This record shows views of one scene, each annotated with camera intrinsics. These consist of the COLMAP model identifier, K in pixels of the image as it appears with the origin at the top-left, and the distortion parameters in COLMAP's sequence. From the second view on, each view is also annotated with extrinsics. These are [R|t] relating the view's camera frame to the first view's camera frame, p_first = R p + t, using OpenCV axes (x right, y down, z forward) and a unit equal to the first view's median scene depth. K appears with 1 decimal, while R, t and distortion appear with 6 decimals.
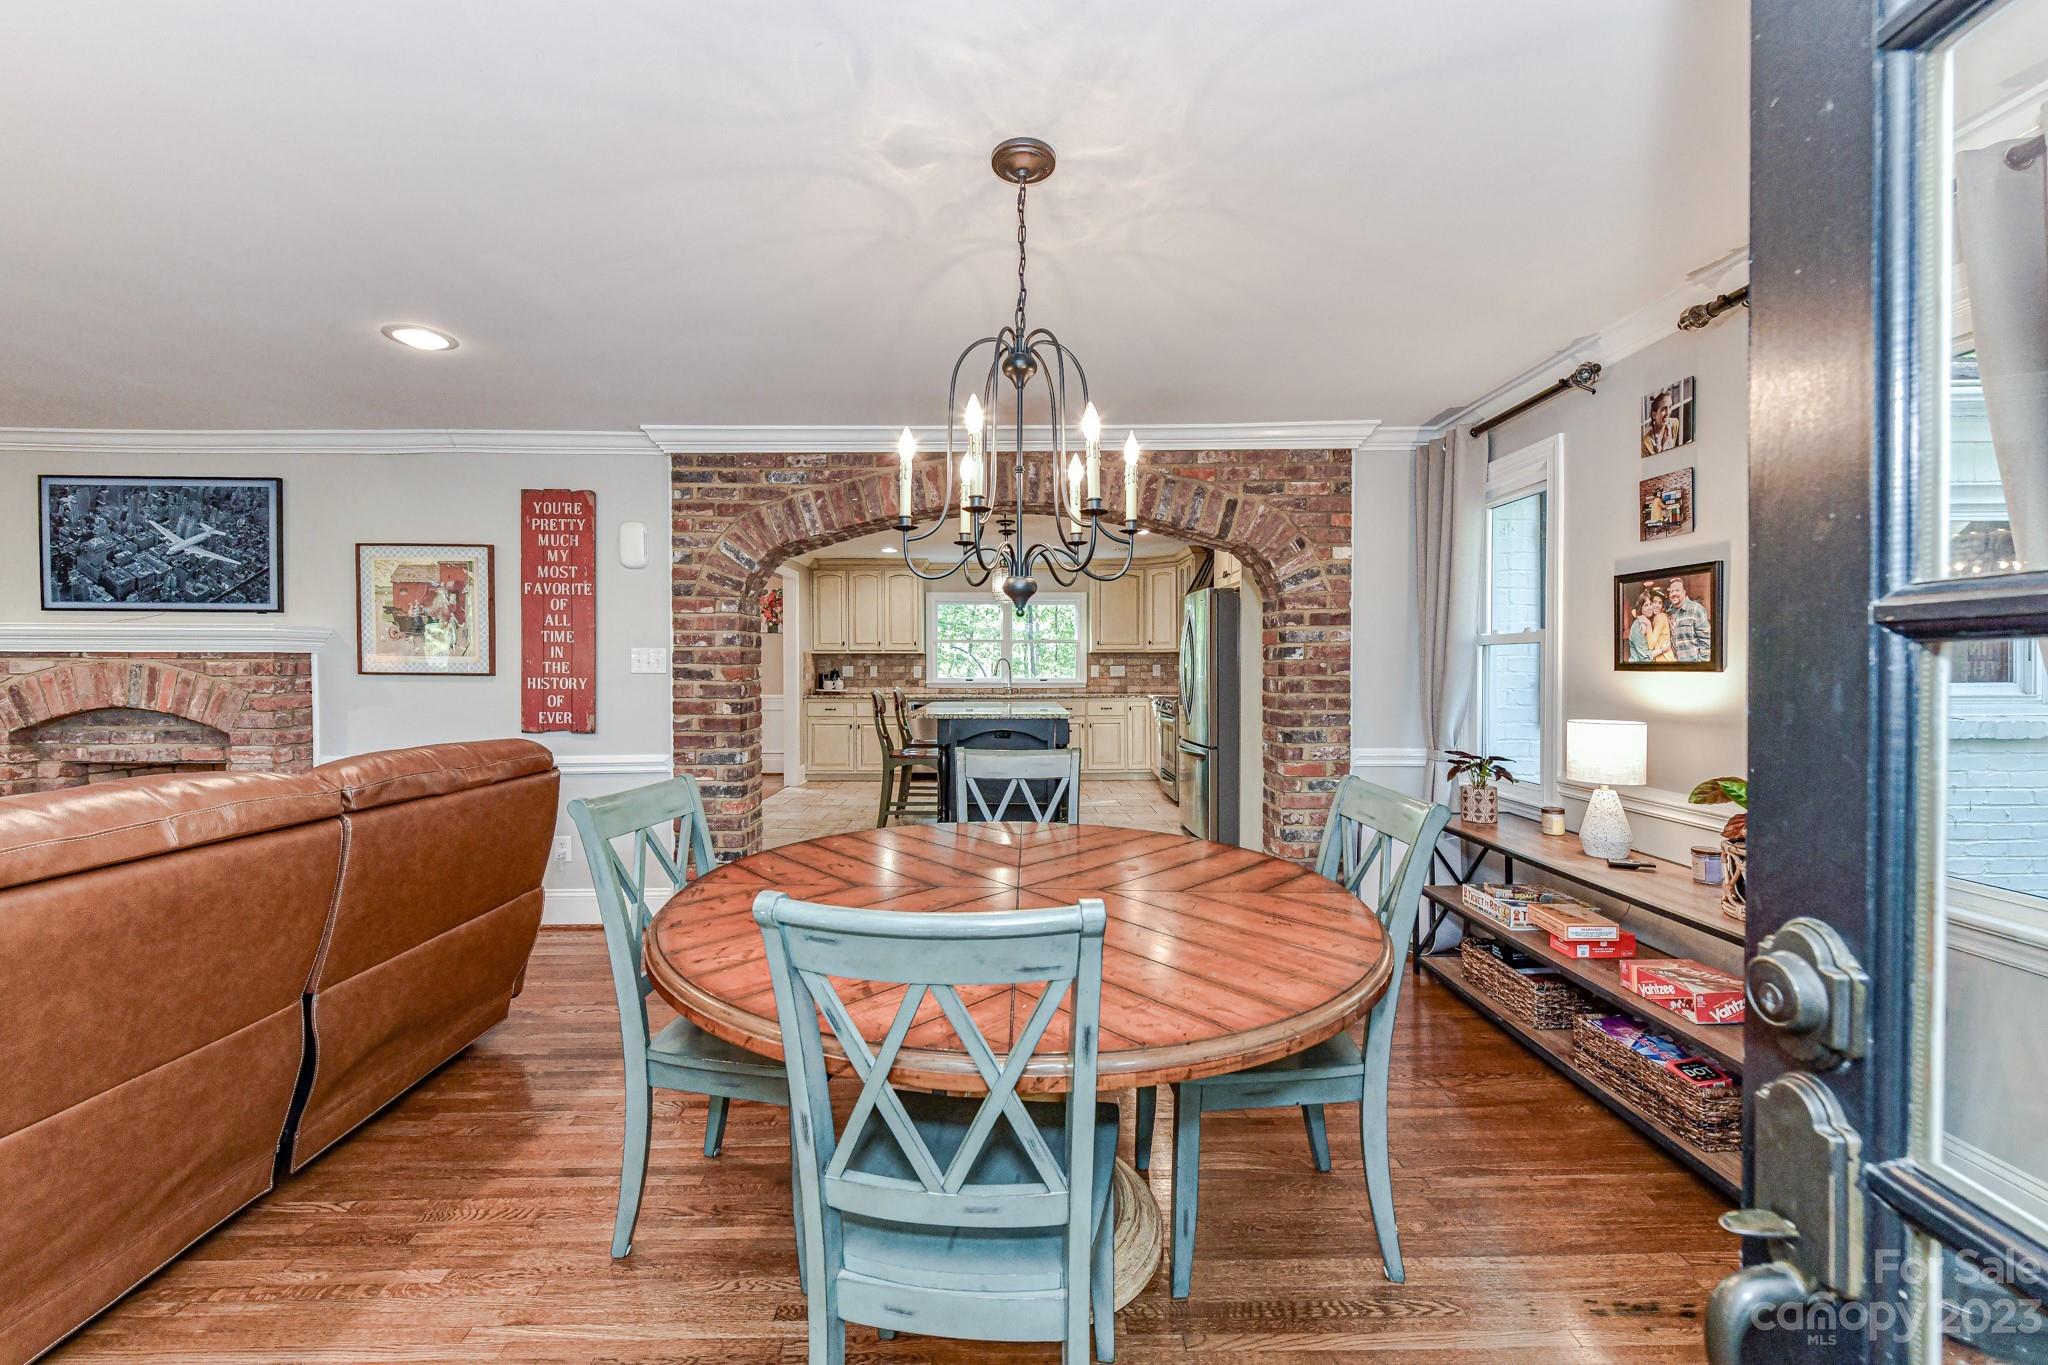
lens RADIAL K [[807.4, 0, 1014.0], [0, 807.4, 676.1], [0, 0, 1]] dist [0.000957, -0.000291]
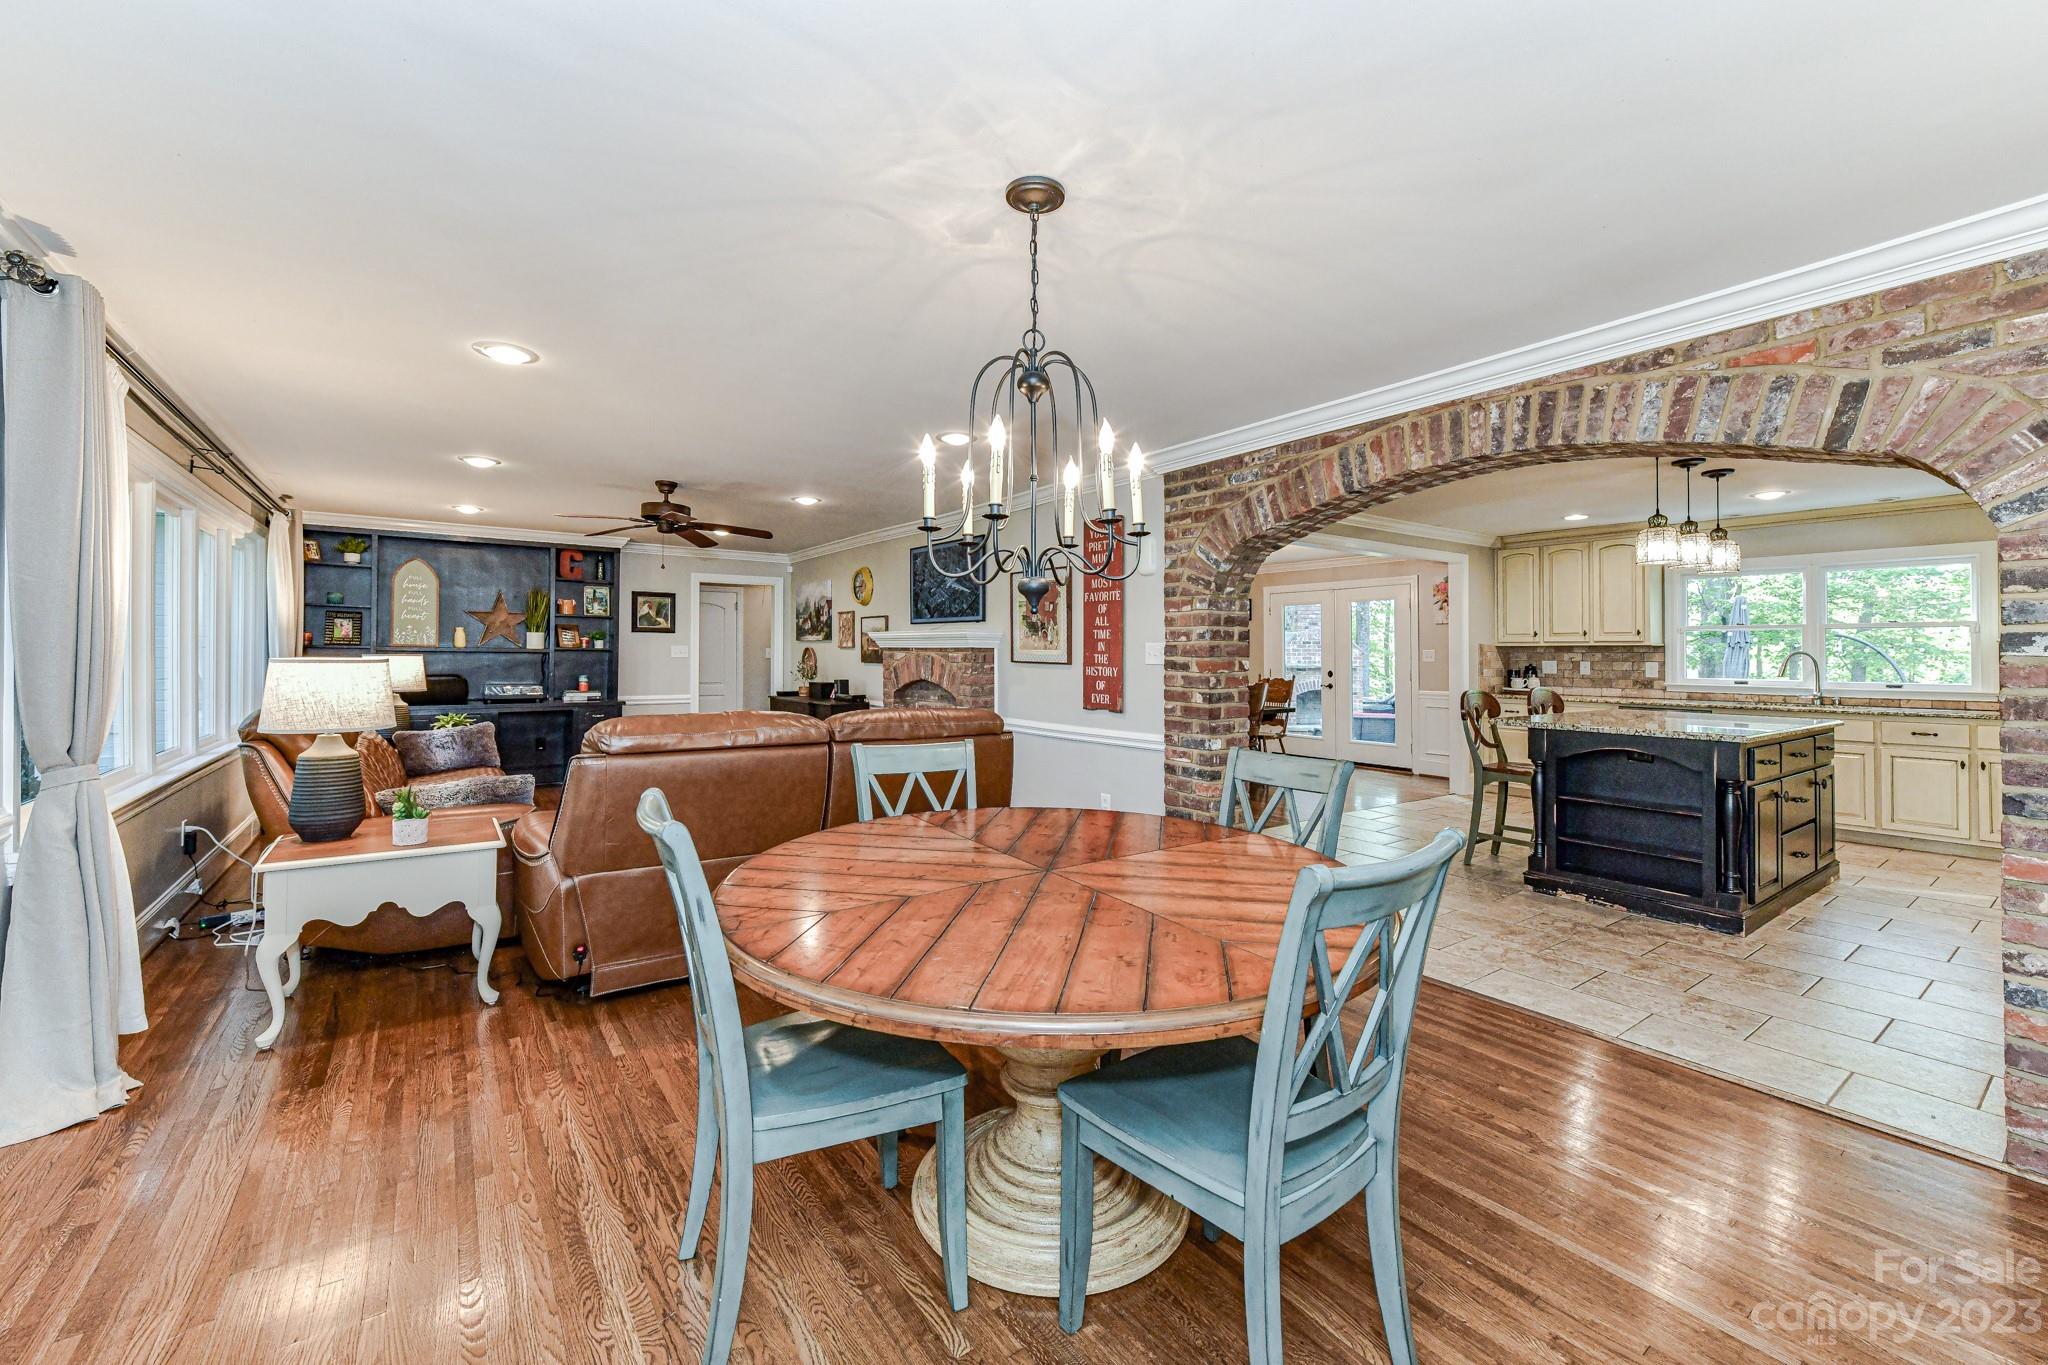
lens RADIAL K [[819.9, 0, 1022.0], [0, 819.9, 650.7], [0, 0, 1]] dist [0.007792, -0.004055]
pose [[0.575692, 0.000222, -0.817667, 0.410512], [-0.019007, 0.999733, -0.013111, -0.004323], [0.817446, 0.023090, 0.575543, 0.165089]]
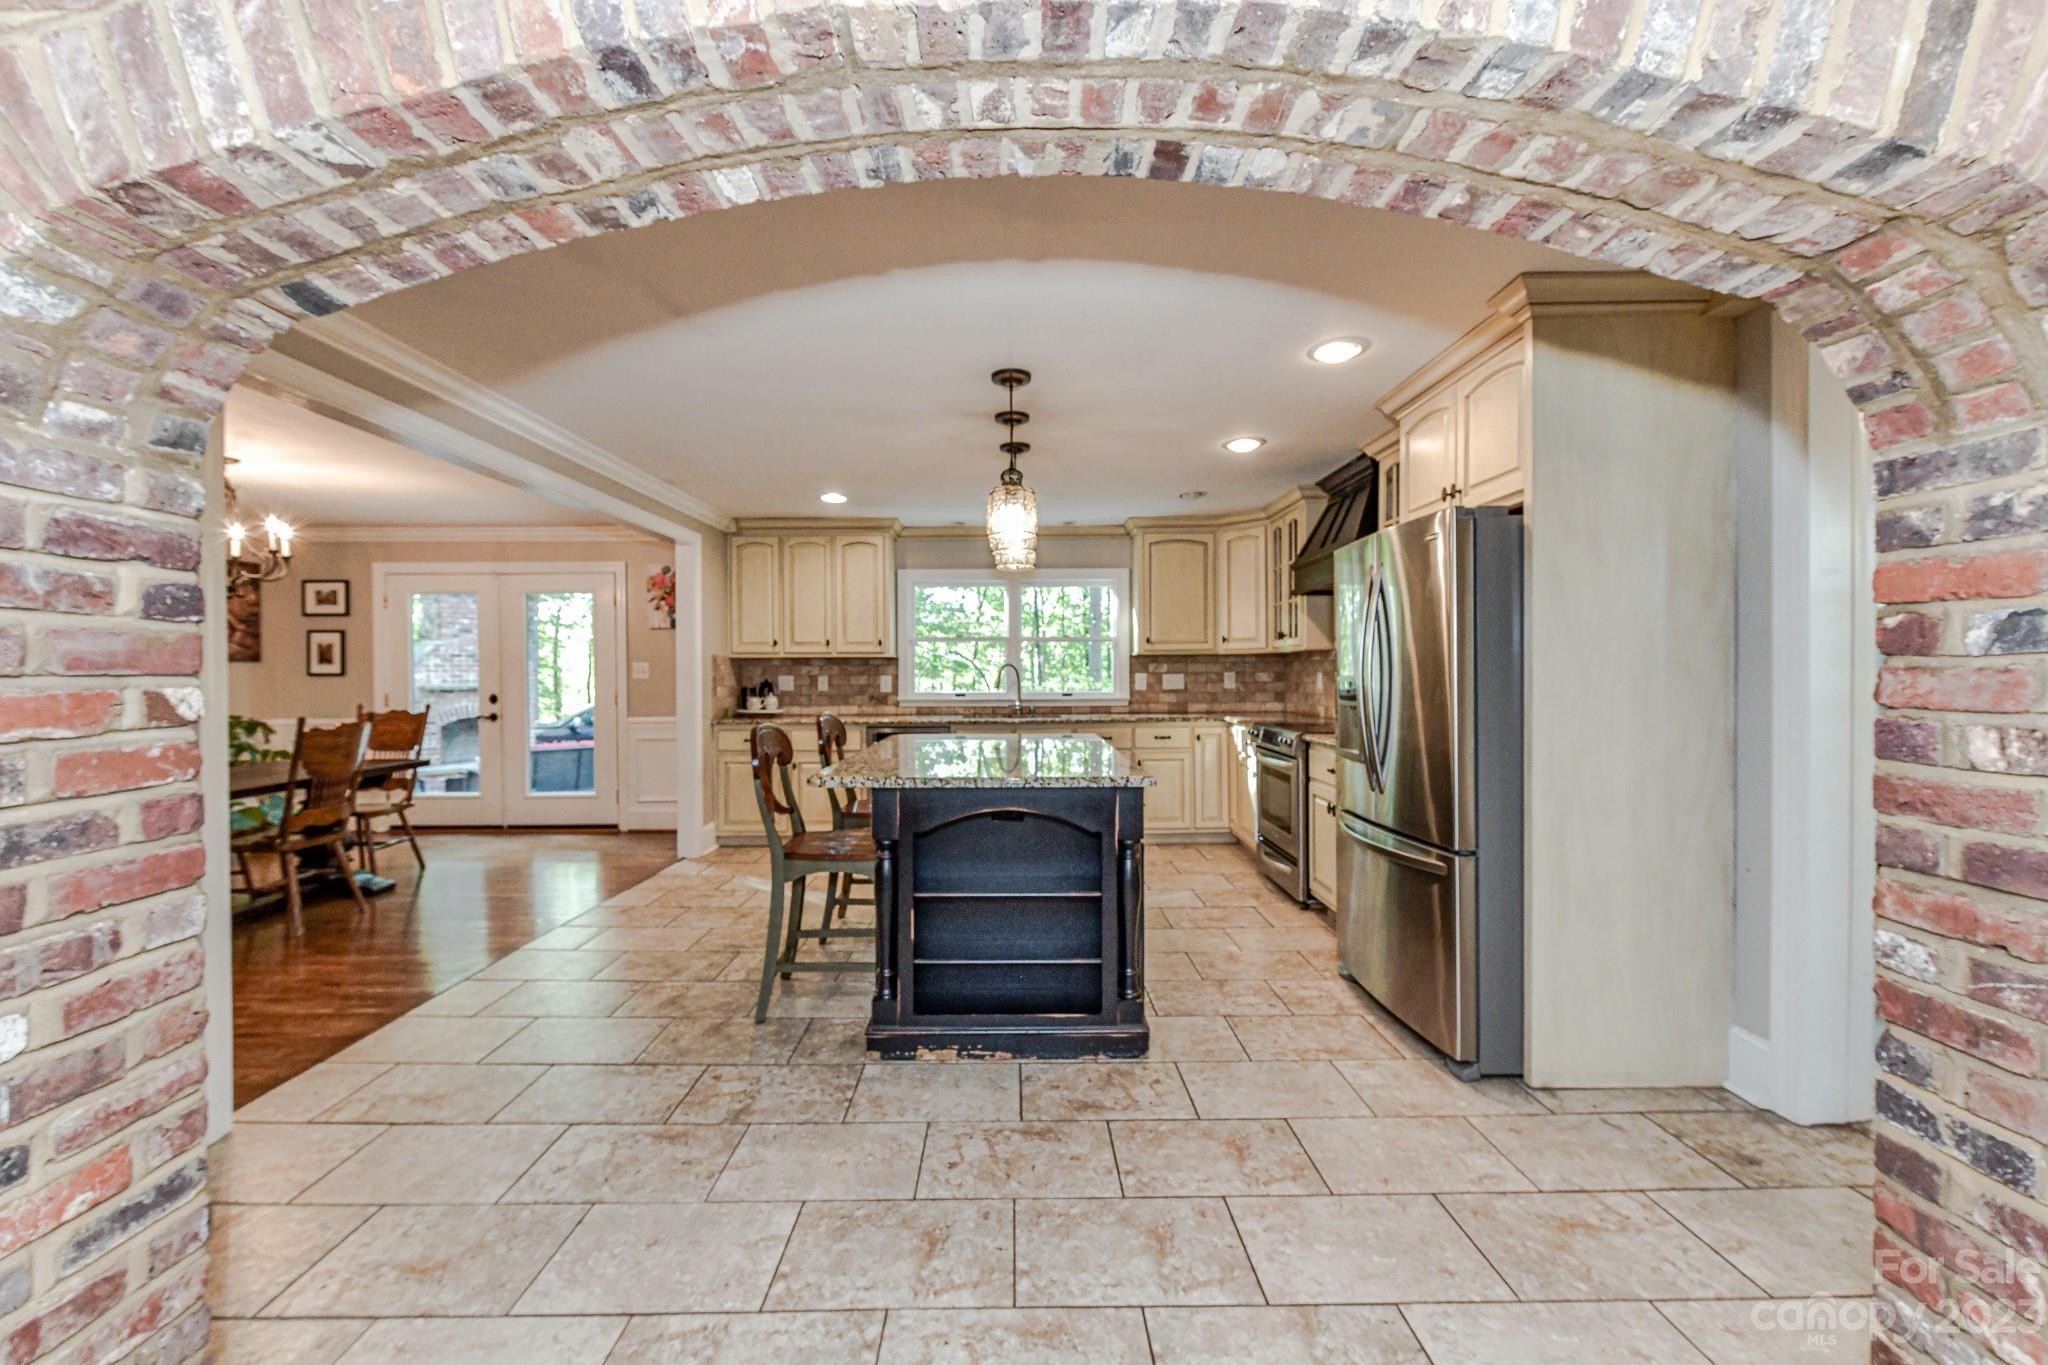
lens RADIAL K [[788.9, 0, 1006.4], [0, 788.9, 664.1], [0, 0, 1]] dist [0.001740, -0.000089]
pose [[0.999851, -0.004481, -0.016676, -0.009859], [0.004071, 0.999691, -0.024536, -0.012079], [0.016781, 0.024465, 0.999560, 0.764350]]
